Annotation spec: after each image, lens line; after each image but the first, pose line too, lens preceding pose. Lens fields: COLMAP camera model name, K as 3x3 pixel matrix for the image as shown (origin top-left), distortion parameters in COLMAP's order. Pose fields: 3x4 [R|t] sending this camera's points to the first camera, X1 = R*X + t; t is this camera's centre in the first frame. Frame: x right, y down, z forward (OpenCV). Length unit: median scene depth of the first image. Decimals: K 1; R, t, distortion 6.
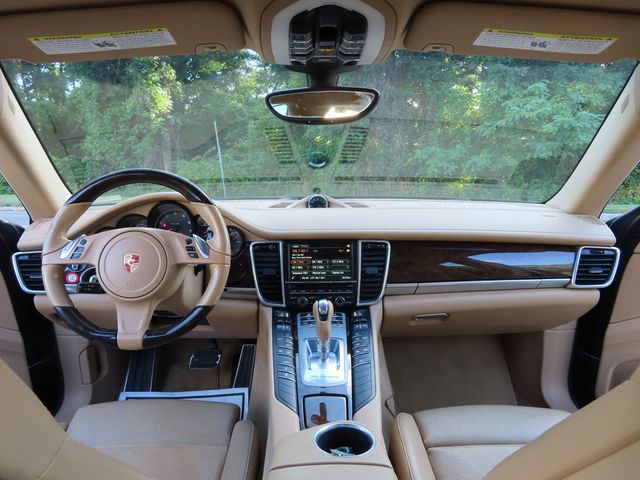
lens RADIAL K [[463.9, 0, 320.9], [0, 463.9, 240.4], [0, 0, 1]] dist [-0.000699, -0.005259]
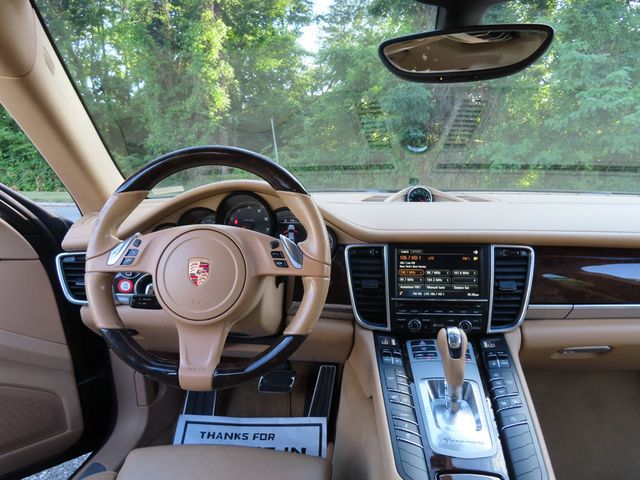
lens RADIAL K [[463.9, 0, 318.2], [0, 463.9, 238.9], [0, 0, 1]] dist [-0.000699, -0.005259]
pose [[0.993136, 0.014220, -0.116099, -0.106973], [-0.014113, 0.999899, 0.001745, -0.007050], [0.116112, -0.000095, 0.993236, 0.229463]]
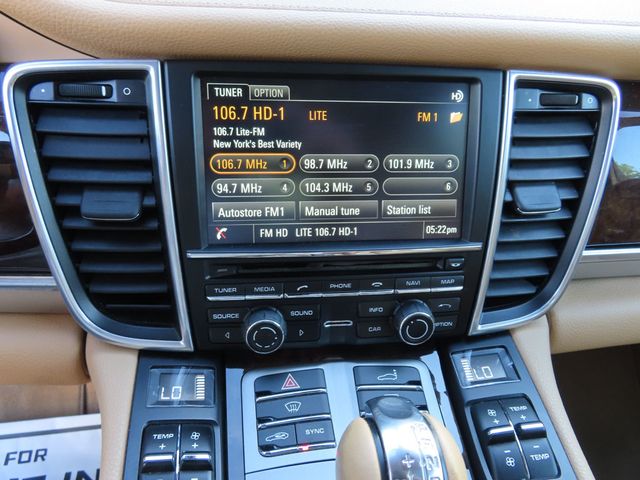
lens RADIAL K [[463.9, 0, 317.6], [0, 463.9, 237.5], [0, 0, 1]] dist [-0.000699, -0.005259]
pose [[0.993793, -0.006753, 0.111041, -0.037603], [-0.021732, 0.967140, 0.253314, 0.023591], [-0.109103, -0.254155, 0.960990, 0.768287]]
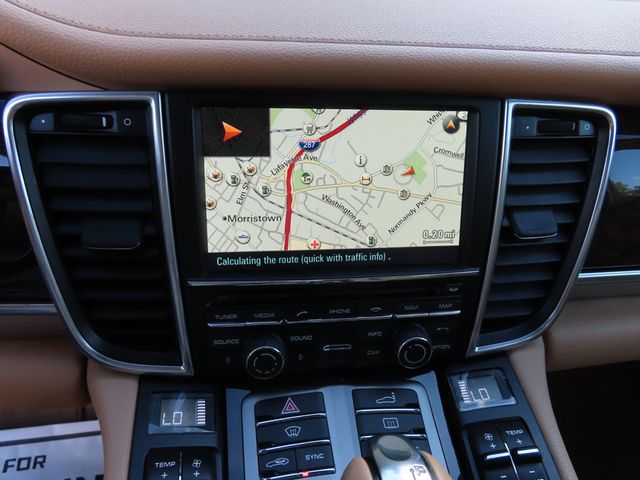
lens RADIAL K [[463.9, 0, 317.9], [0, 463.9, 239.4], [0, 0, 1]] dist [-0.000699, -0.005259]
pose [[0.992872, -0.008057, 0.118912, -0.039199], [-0.023802, 0.964209, 0.264073, 0.008381], [-0.116784, -0.265021, 0.957144, 0.770533]]
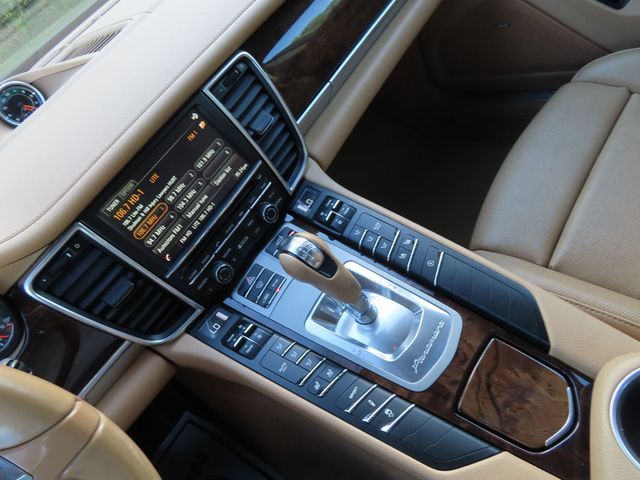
lens RADIAL K [[463.9, 0, 320.9], [0, 463.9, 237.9], [0, 0, 1]] dist [-0.000699, -0.005259]
pose [[0.568725, -0.763161, 0.306816, -0.097533], [0.575633, 0.635734, 0.514284, -0.072836], [-0.587535, -0.115873, 0.800859, 0.562380]]
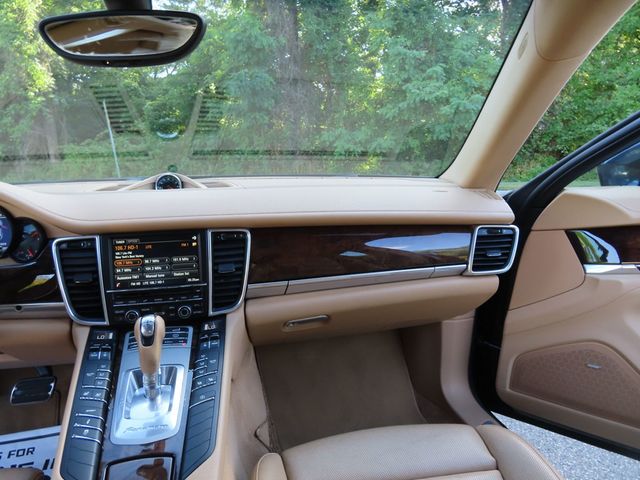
lens RADIAL K [[463.9, 0, 321.3], [0, 463.9, 238.4], [0, 0, 1]] dist [-0.000699, -0.005259]
pose [[0.982090, -0.044699, 0.183034, 0.124550], [0.039322, 0.998685, 0.032901, -0.004020], [-0.184264, -0.025115, 0.982556, 0.217677]]
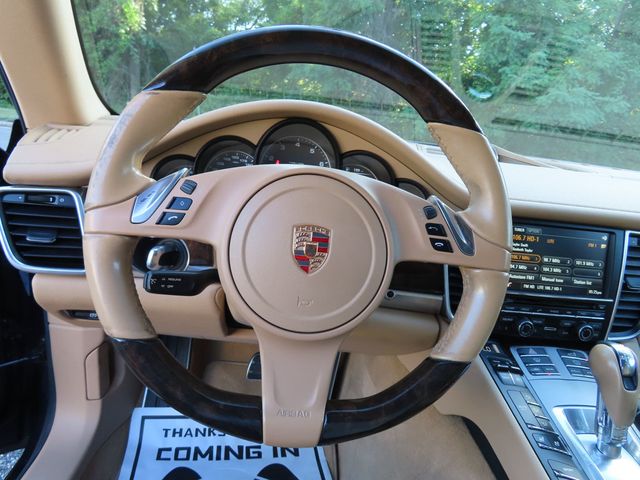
lens RADIAL K [[463.9, 0, 315.6], [0, 463.9, 239.3], [0, 0, 1]] dist [-0.000699, -0.005259]
pose [[0.991085, 0.101791, 0.085956, -0.345570], [-0.110130, 0.989015, 0.098595, -0.003136], [-0.074976, -0.107182, 0.991408, 0.460855]]
